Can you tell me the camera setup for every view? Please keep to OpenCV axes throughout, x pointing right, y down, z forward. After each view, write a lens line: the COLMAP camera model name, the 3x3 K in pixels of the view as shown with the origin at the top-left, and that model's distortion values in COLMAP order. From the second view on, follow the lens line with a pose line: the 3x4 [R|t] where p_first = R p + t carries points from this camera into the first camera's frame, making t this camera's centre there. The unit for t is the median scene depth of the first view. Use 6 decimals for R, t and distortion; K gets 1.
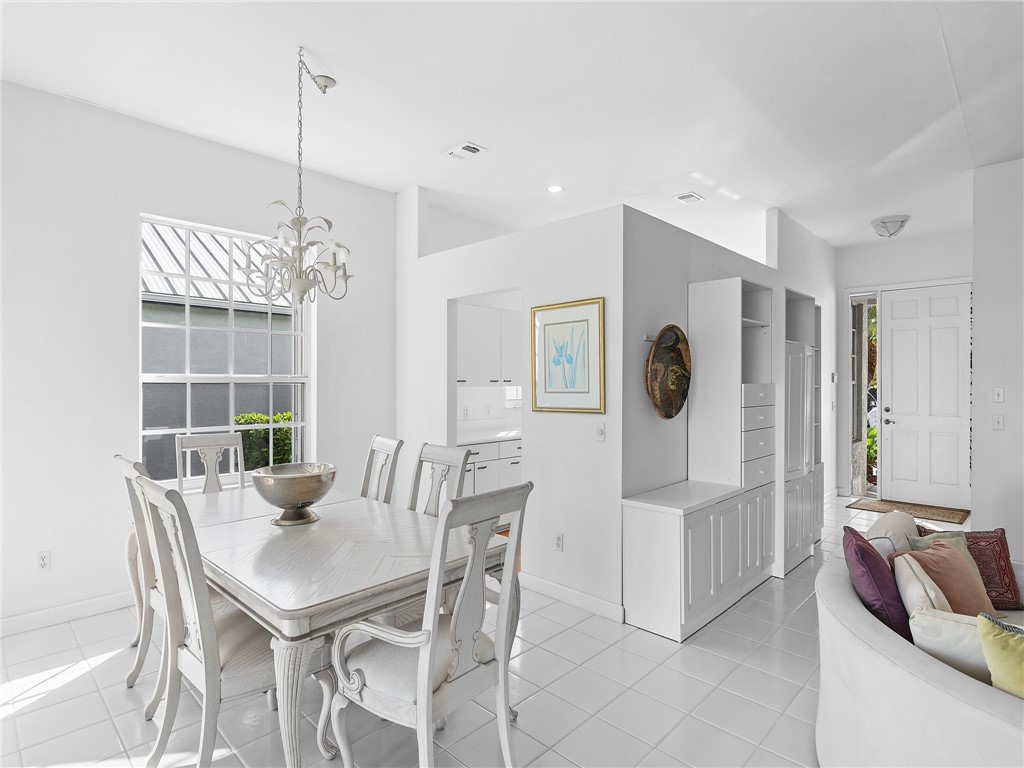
lens RADIAL K [[547.0, 0, 516.4], [0, 547.0, 380.2], [0, 0, 1]] dist [-0.007194, 0.000760]
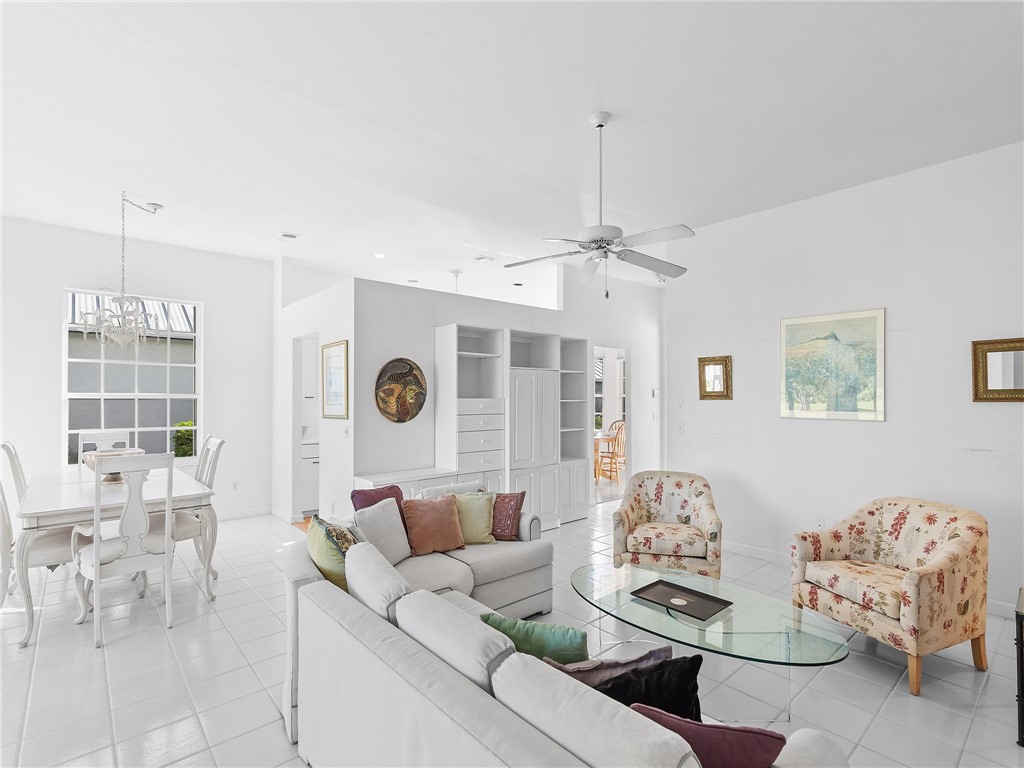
lens RADIAL K [[495.3, 0, 502.3], [0, 495.3, 392.7], [0, 0, 1]] dist [-0.010997, 0.002233]
pose [[0.997161, -0.004168, -0.075183, 0.615394], [0.003593, 0.999963, -0.007782, 0.002269], [0.075213, 0.007490, 0.997139, -0.271790]]
